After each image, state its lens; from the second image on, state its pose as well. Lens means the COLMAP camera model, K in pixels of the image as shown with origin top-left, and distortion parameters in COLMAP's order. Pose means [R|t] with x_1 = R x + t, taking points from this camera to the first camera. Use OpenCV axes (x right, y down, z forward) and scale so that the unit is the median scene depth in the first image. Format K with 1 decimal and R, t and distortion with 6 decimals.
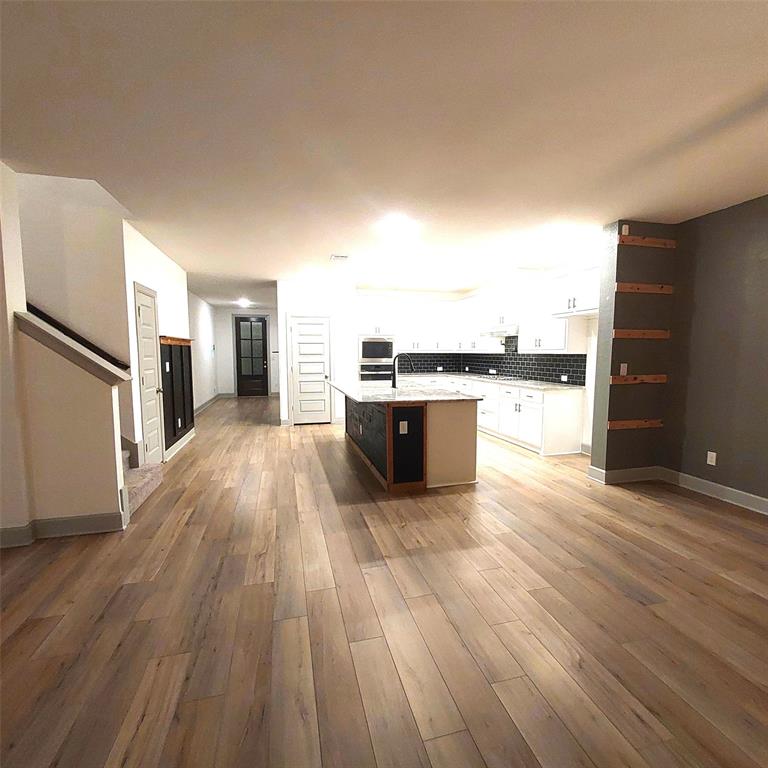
lens RADIAL K [[408.4, 0, 394.2], [0, 408.4, 391.1], [0, 0, 1]] dist [-0.001908, -0.000342]
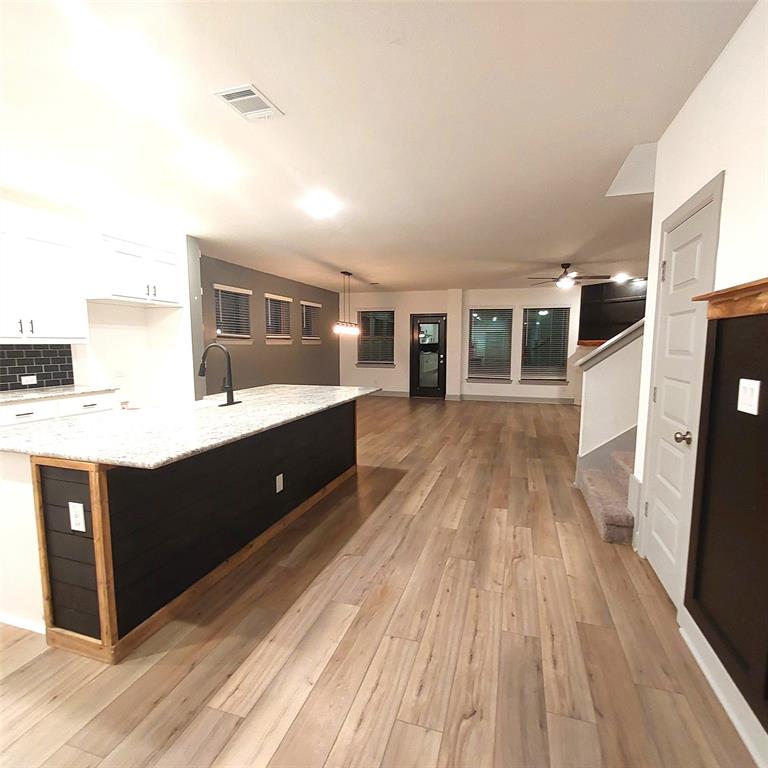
lens RADIAL K [[411.5, 0, 396.1], [0, 411.5, 389.1], [0, 0, 1]] dist [-0.000220, -0.000296]
pose [[-0.850060, -0.061977, 0.523027, -0.413885], [0.045736, 0.980615, 0.190532, -0.107429], [-0.524696, 0.185885, -0.830747, 1.128447]]
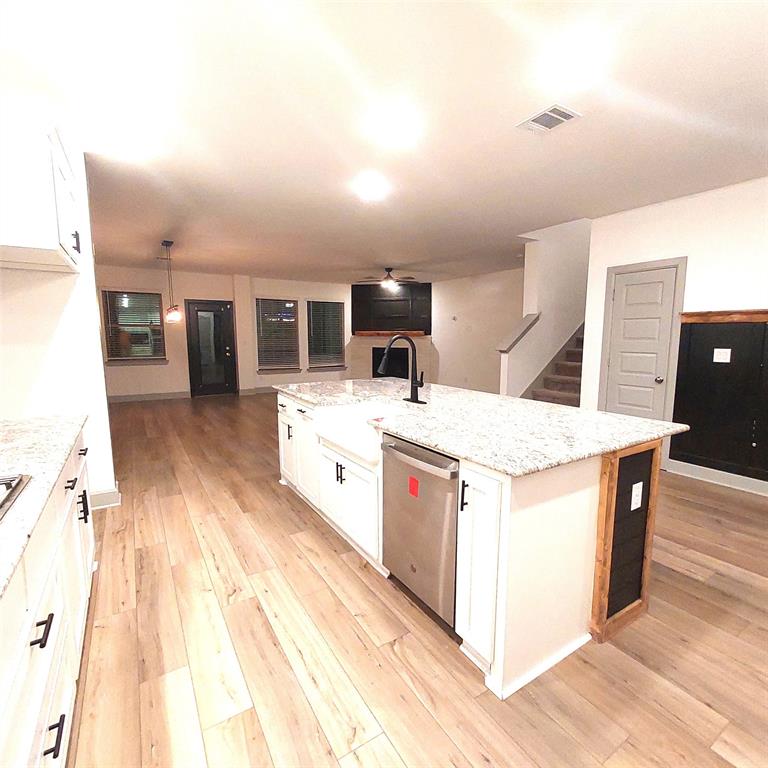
lens RADIAL K [[408.4, 0, 394.2], [0, 408.4, 391.1], [0, 0, 1]] dist [-0.001908, -0.000342]
pose [[-0.952570, 0.038743, -0.301845, 0.150550], [-0.031872, 0.973707, 0.225564, -0.116264], [0.302647, 0.224486, -0.926289, 1.229440]]
